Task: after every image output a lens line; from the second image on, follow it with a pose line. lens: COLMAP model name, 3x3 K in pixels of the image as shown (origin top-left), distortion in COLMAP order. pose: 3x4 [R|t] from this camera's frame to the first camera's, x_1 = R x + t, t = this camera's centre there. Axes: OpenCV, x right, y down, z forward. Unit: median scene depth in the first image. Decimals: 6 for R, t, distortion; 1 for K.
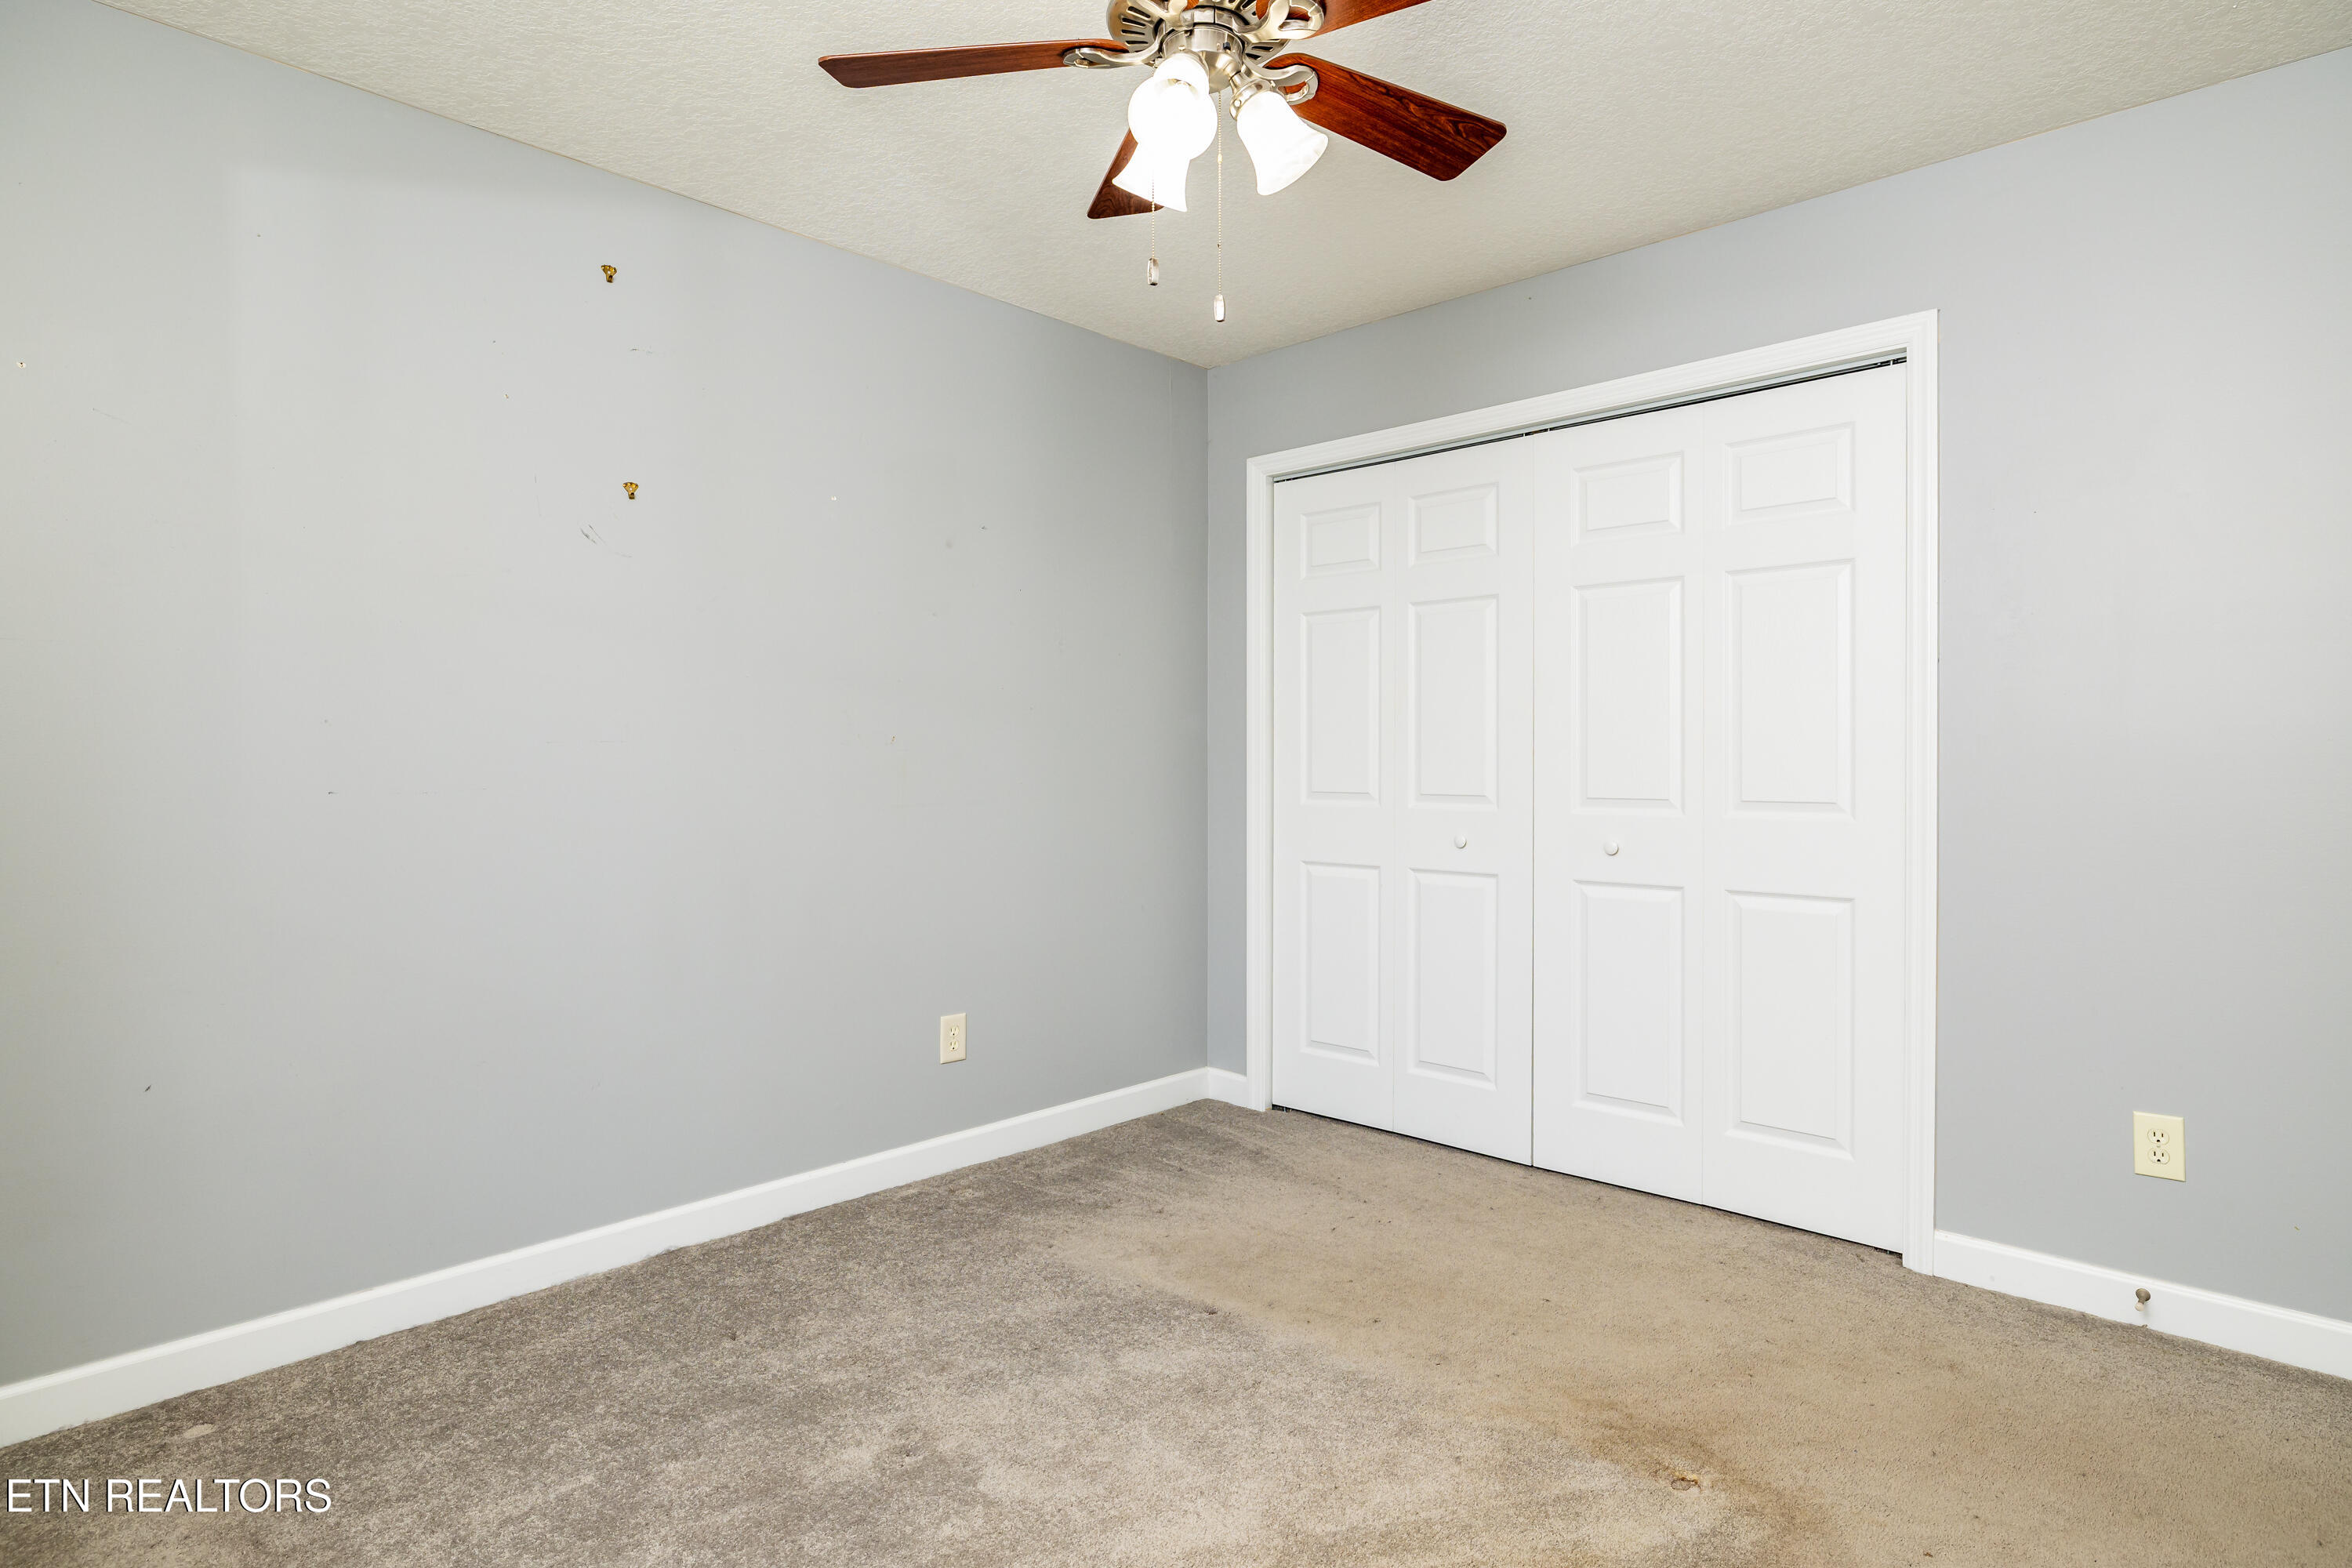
lens RADIAL K [[1287.1, 0, 1176.5], [0, 1287.1, 761.8], [0, 0, 1]] dist [-0.000110, -0.000838]
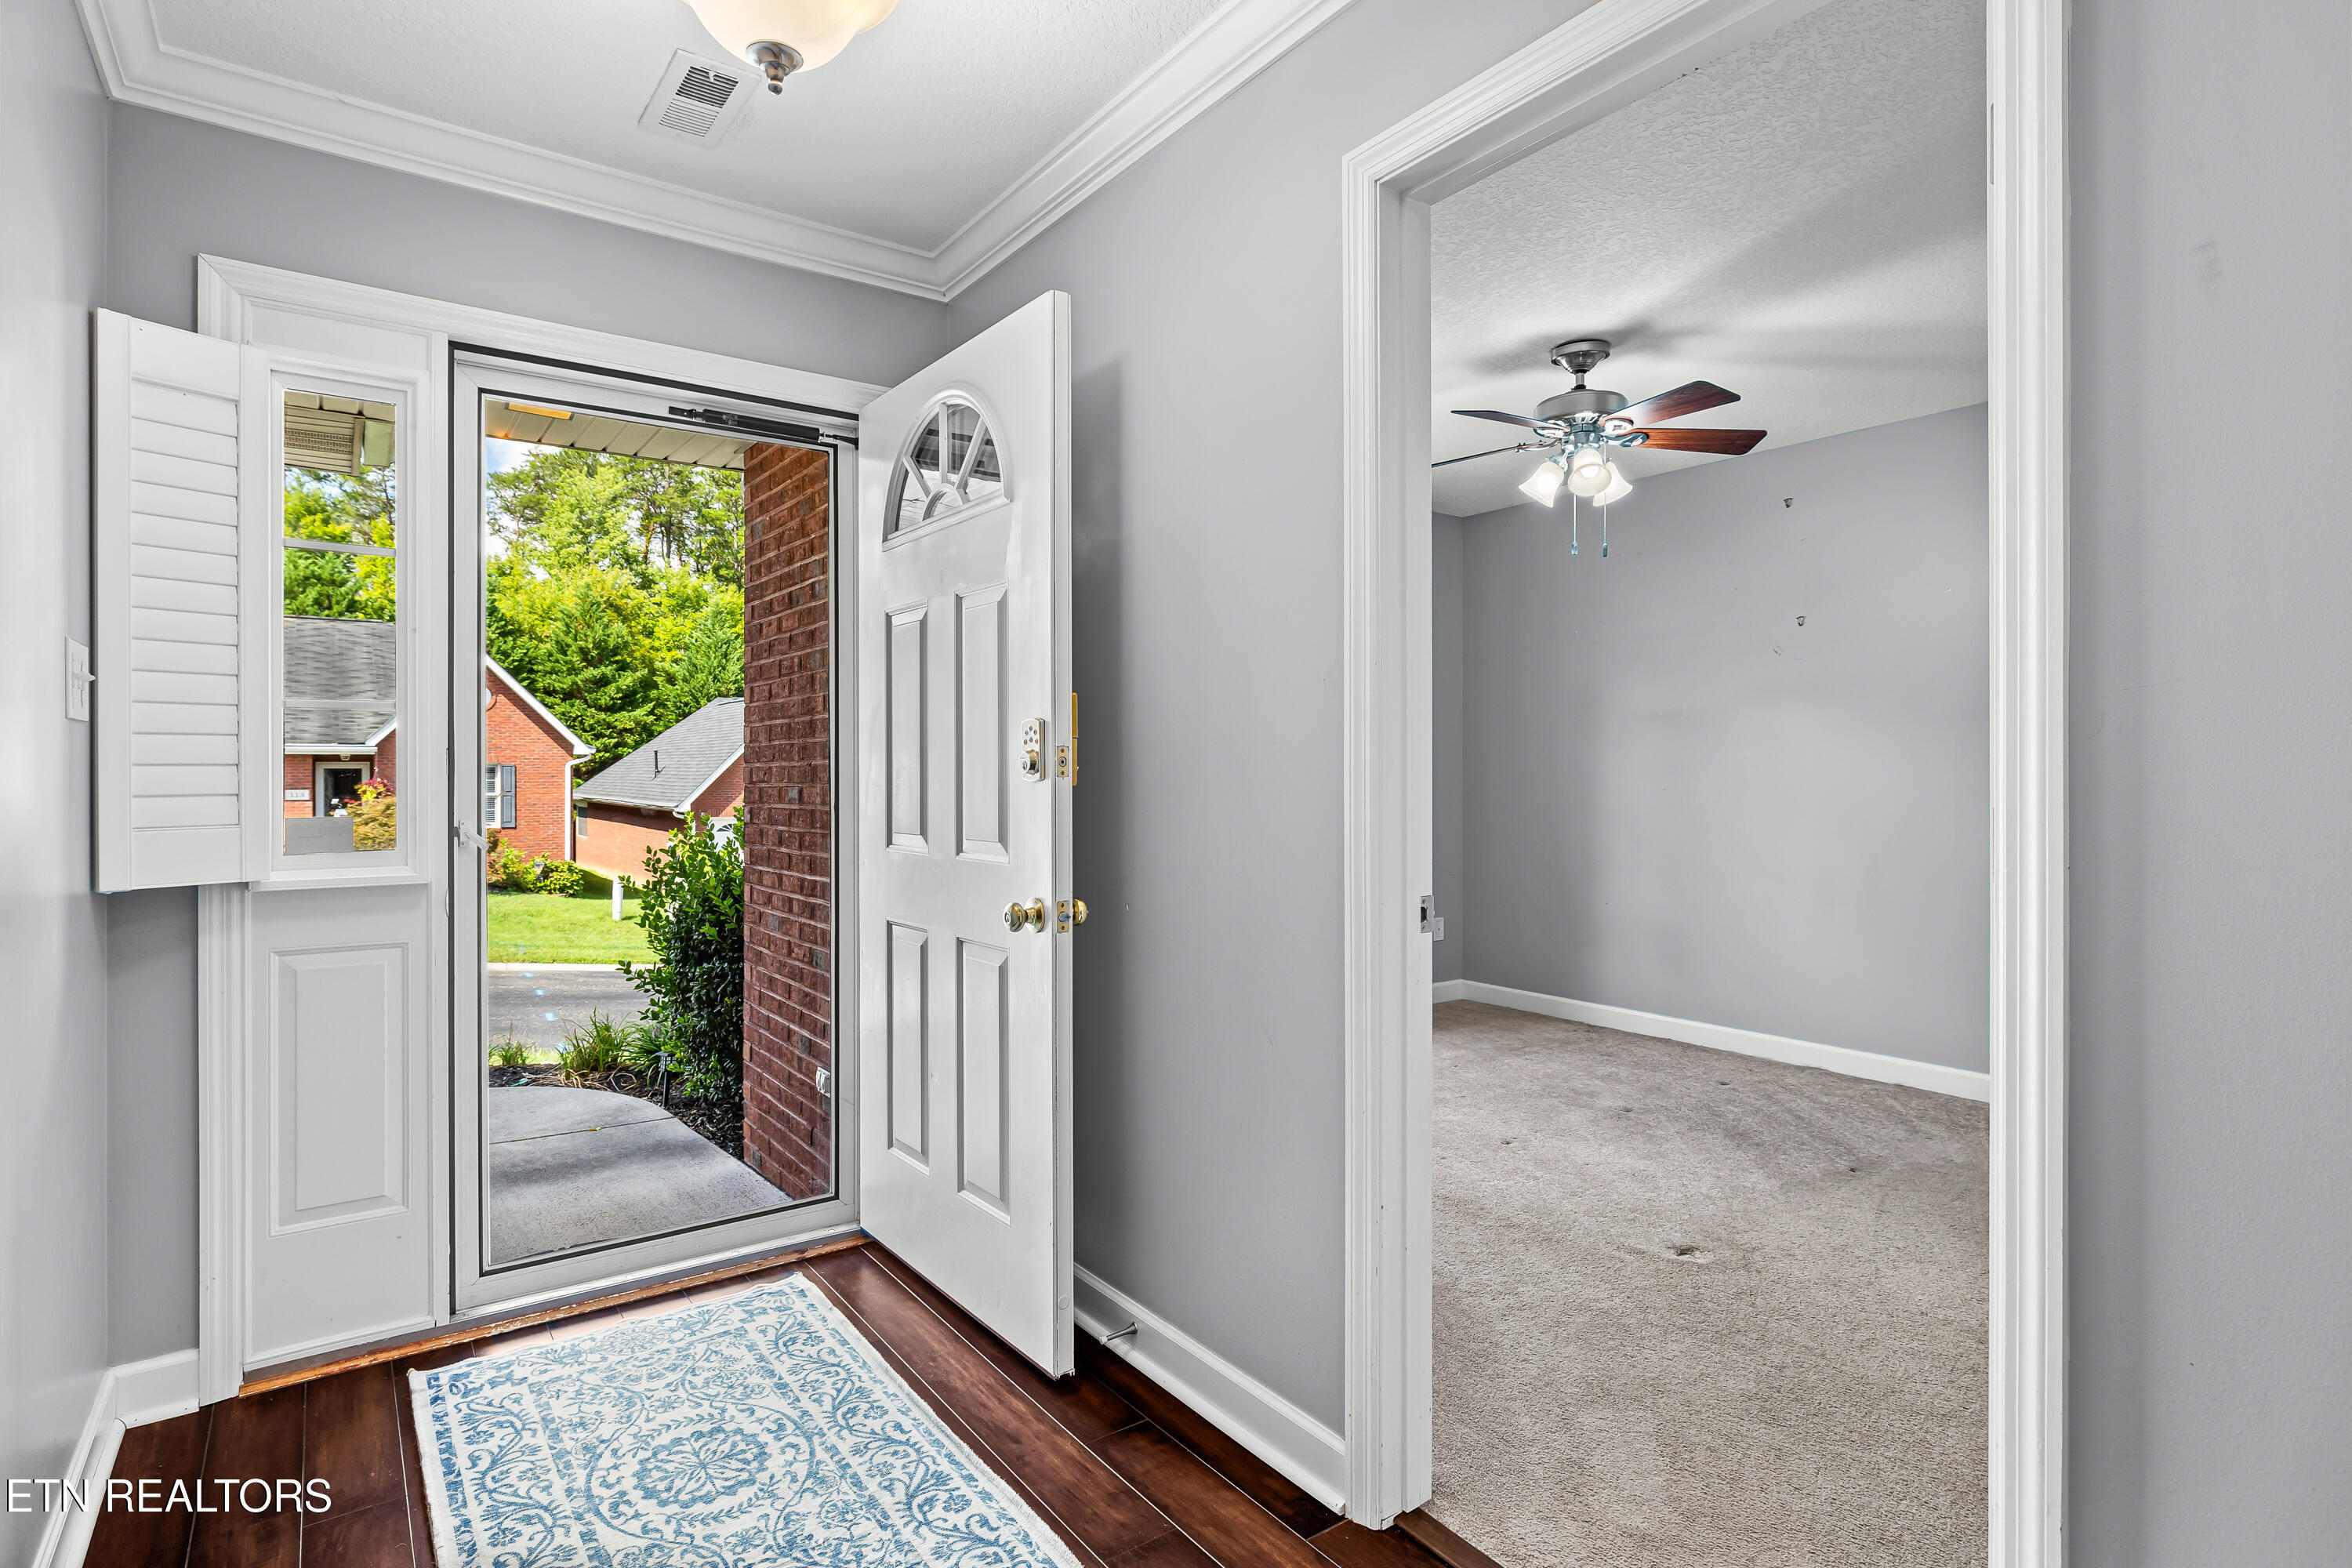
lens RADIAL K [[1197.8, 0, 1172.2], [0, 1197.8, 766.3], [0, 0, 1]] dist [-0.003283, -0.000492]
pose [[-0.176290, 0.000730, -0.984338, 1.264128], [-0.008524, 0.999961, 0.002268, -0.009331], [0.984301, 0.008790, -0.176277, 0.426621]]
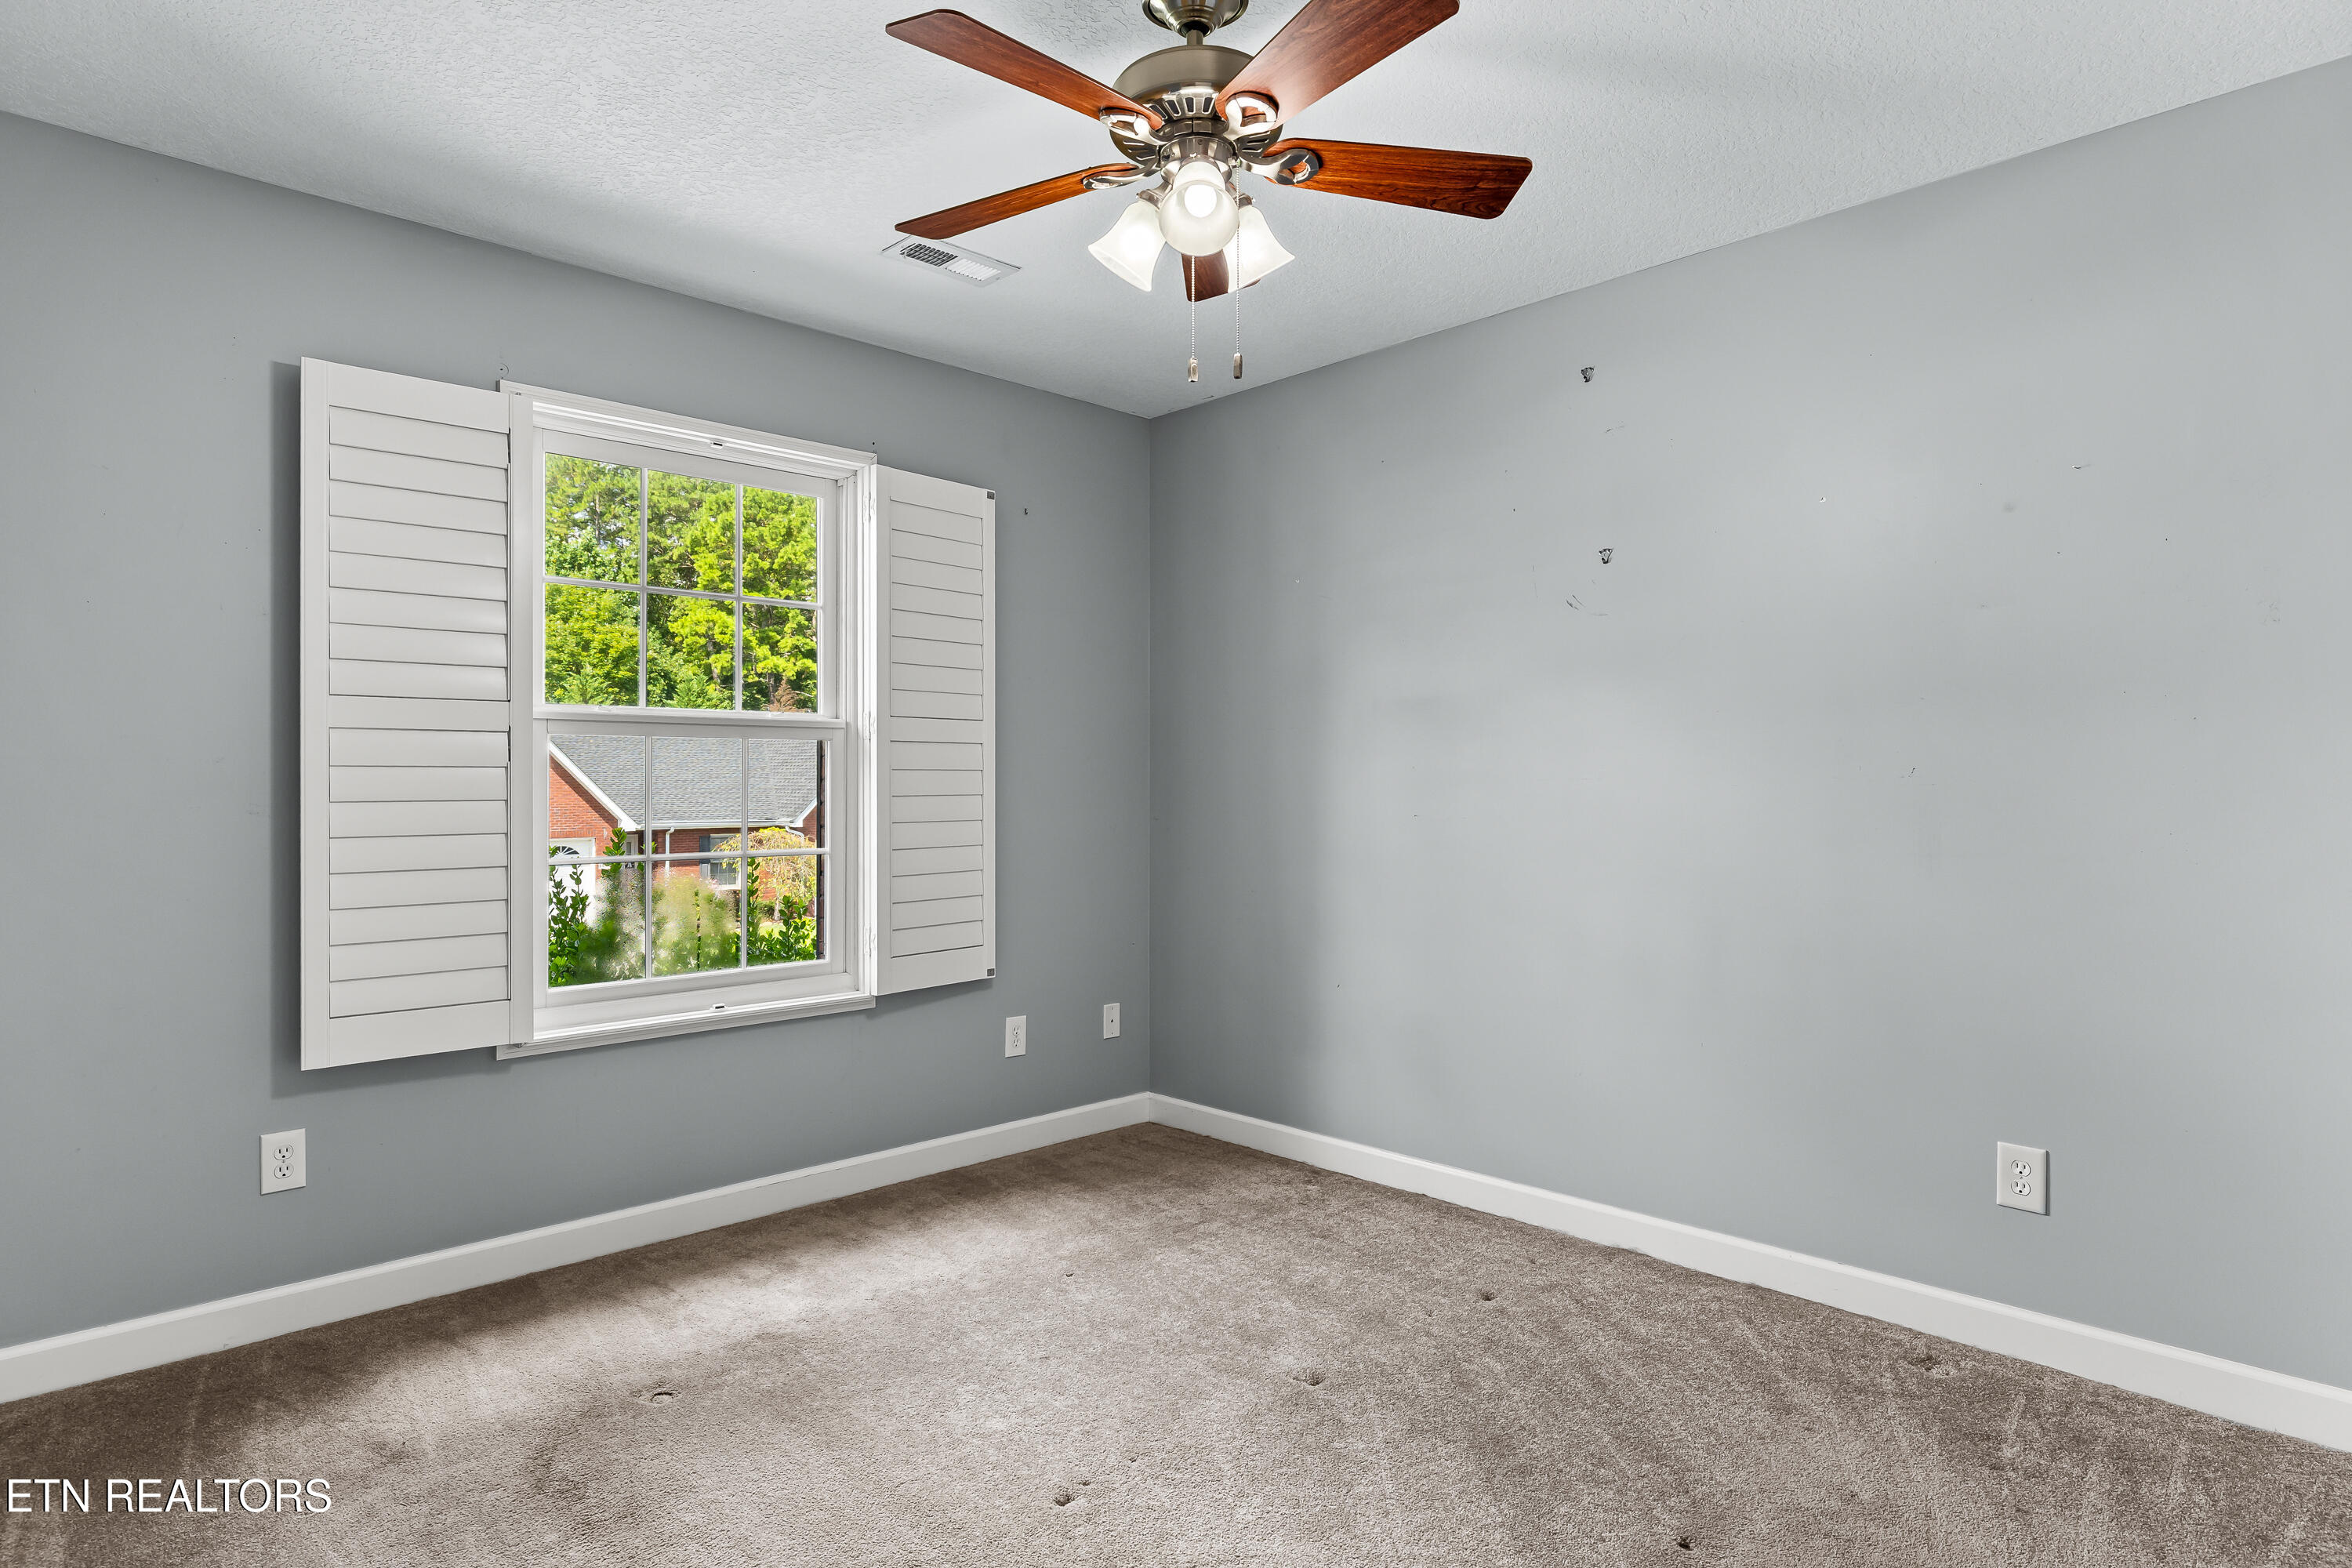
lens RADIAL K [[1287.1, 0, 1176.5], [0, 1287.1, 761.8], [0, 0, 1]] dist [-0.000110, -0.000838]
pose [[-0.034097, -0.014913, -0.999307, 0.681893], [-0.011243, 0.999831, -0.014537, -0.008882], [0.999355, 0.010740, -0.034259, 0.632412]]
